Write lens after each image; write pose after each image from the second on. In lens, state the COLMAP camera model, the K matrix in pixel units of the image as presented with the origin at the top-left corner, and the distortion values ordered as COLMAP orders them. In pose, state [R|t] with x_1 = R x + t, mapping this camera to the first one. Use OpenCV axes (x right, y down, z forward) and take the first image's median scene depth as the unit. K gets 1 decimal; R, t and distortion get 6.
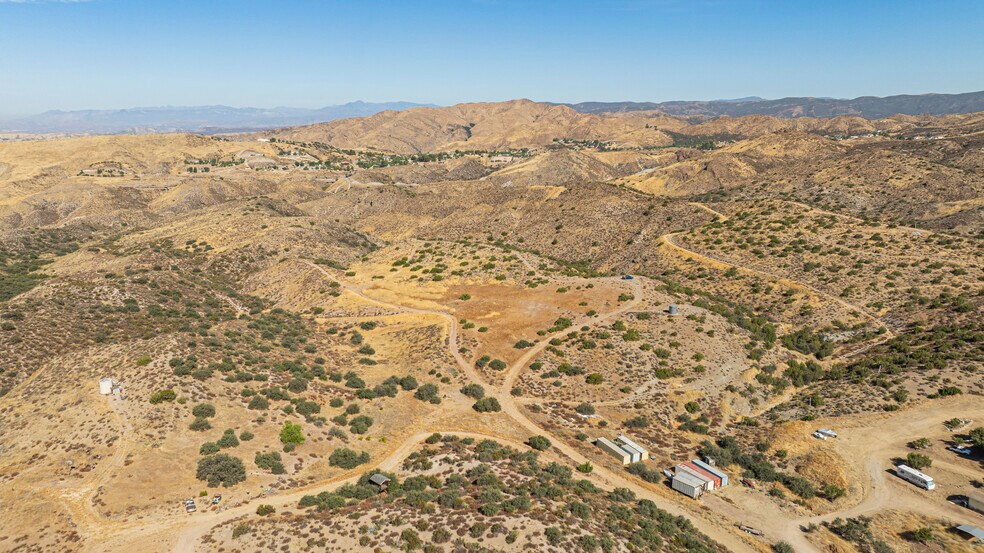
lens RADIAL K [[691.7, 0, 490.5], [0, 691.7, 275.6], [0, 0, 1]] dist [-0.035853, 0.033589]
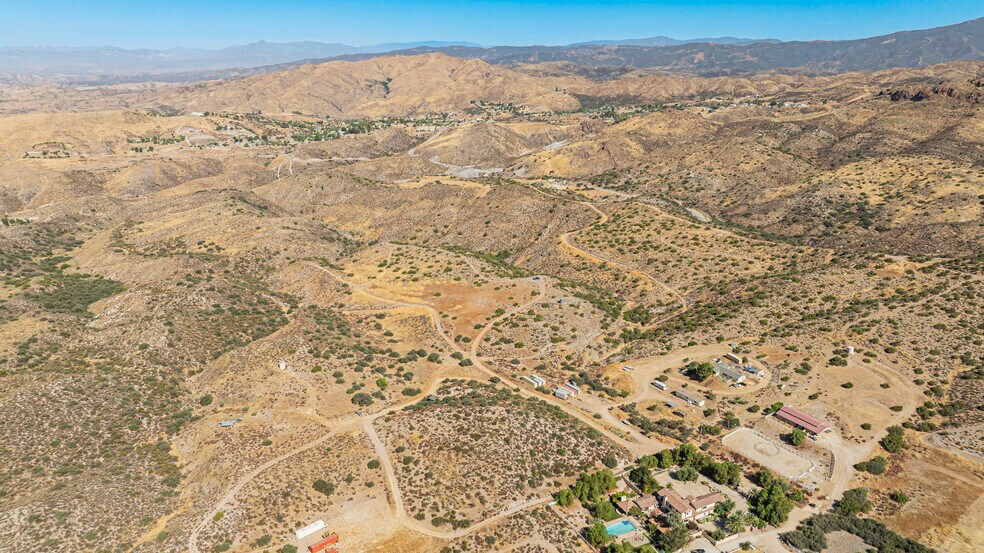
lens RADIAL K [[691.7, 0, 489.8], [0, 691.7, 280.4], [0, 0, 1]] dist [-0.035853, 0.033589]
pose [[0.992536, -0.042298, 0.114378, -0.064898], [0.031812, 0.995251, 0.091994, -0.095452], [-0.117726, -0.087669, 0.989169, -0.397211]]
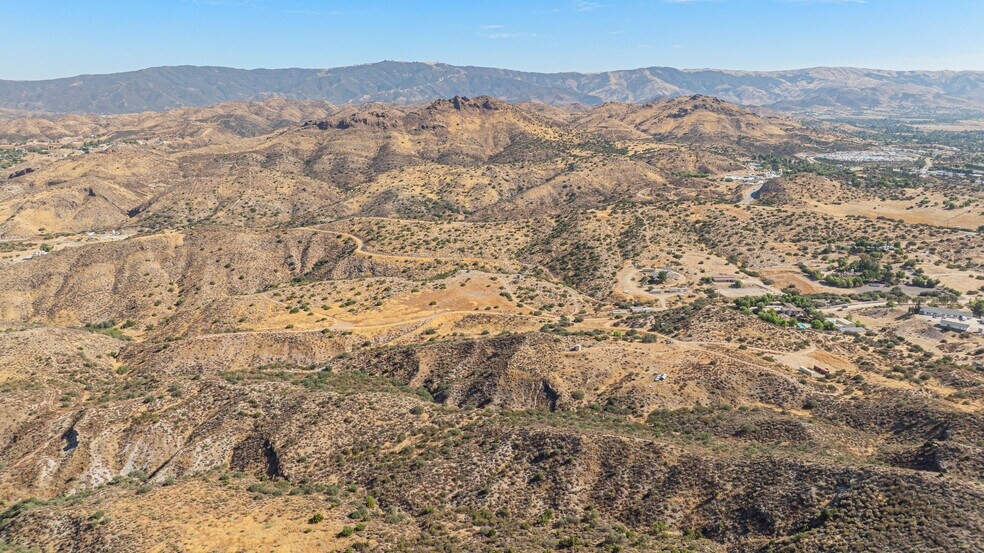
lens RADIAL K [[691.7, 0, 493.0], [0, 691.7, 285.7], [0, 0, 1]] dist [-0.035853, 0.033589]
pose [[0.344893, -0.239280, 0.907631, -1.003151], [0.200196, 0.963464, 0.177926, -0.187474], [-0.917044, 0.120339, 0.380195, 0.133718]]
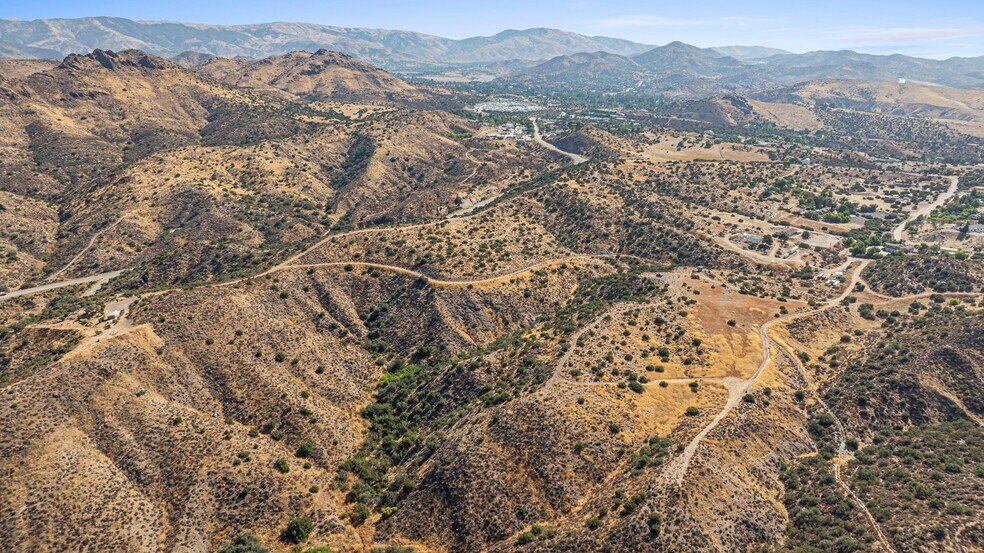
lens RADIAL K [[691.7, 0, 493.2], [0, 691.7, 274.9], [0, 0, 1]] dist [-0.035853, 0.033589]
pose [[-0.396568, -0.274953, 0.875862, -0.650566], [0.194785, 0.907166, 0.372974, -0.418174], [-0.897102, 0.318514, -0.306196, 1.171776]]
